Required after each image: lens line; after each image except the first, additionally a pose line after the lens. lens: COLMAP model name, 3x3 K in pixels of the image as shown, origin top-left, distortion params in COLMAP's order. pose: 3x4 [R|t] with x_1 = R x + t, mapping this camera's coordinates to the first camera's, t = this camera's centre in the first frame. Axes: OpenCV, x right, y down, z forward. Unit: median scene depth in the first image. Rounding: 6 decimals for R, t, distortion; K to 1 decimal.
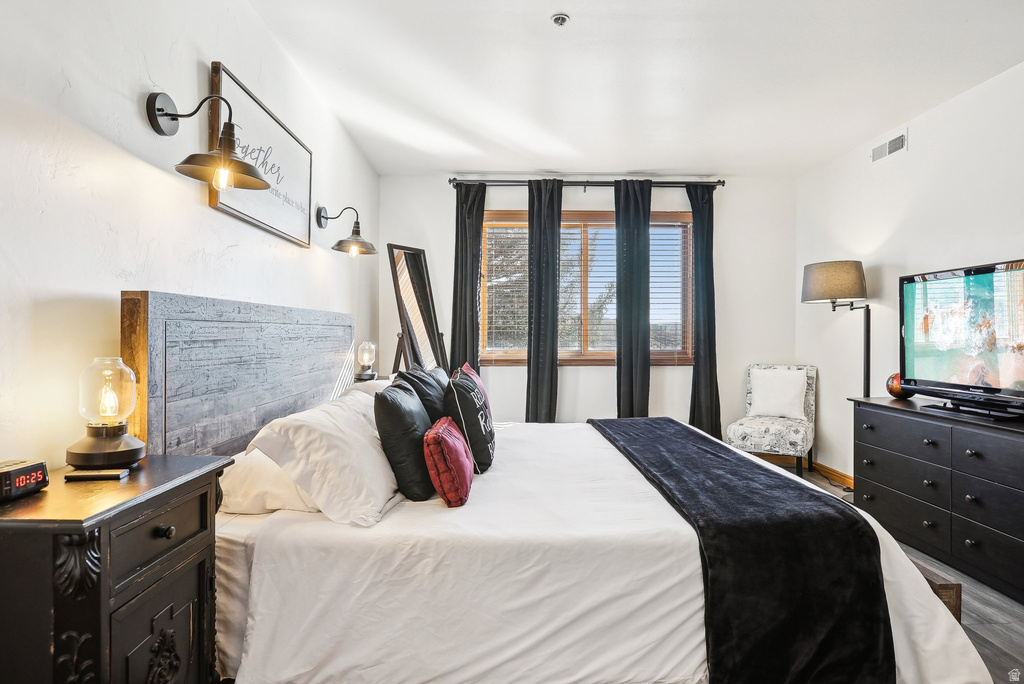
lens RADIAL K [[567.5, 0, 512.0], [0, 567.5, 342.0], [0, 0, 1]] dist [-0.015904, 0.000569]
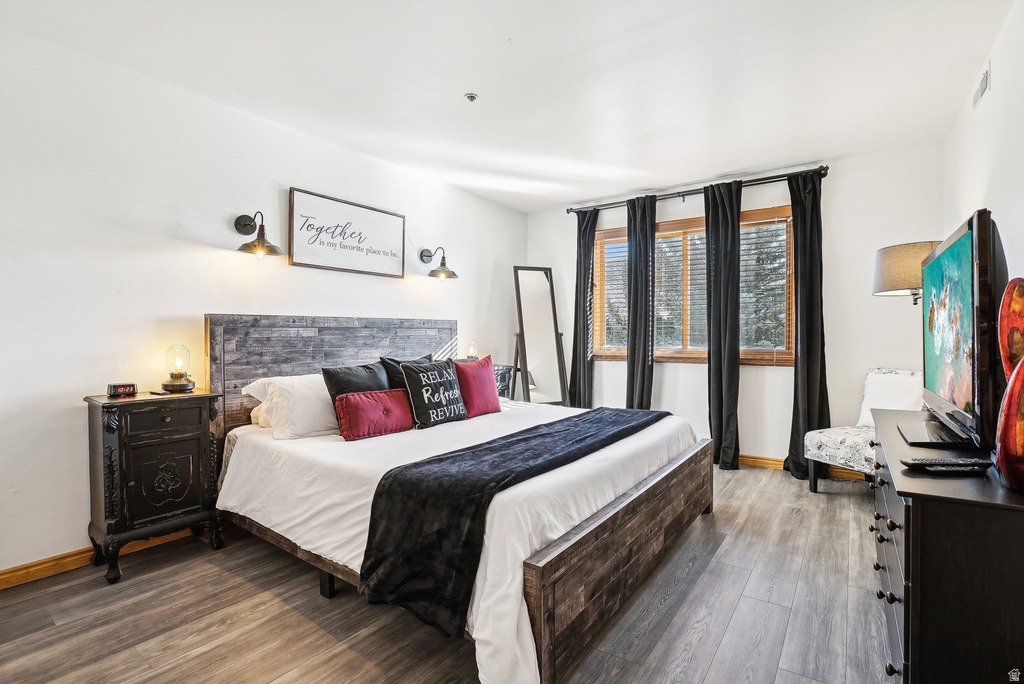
lens RADIAL K [[487.0, 0, 511.5], [0, 487.0, 335.7], [0, 0, 1]] dist [-0.027728, 0.001335]
pose [[0.798169, 0.000496, -0.602433, 0.436856], [-0.007678, 0.999927, -0.009349, 0.001167], [0.602385, 0.012088, 0.798114, 0.073602]]
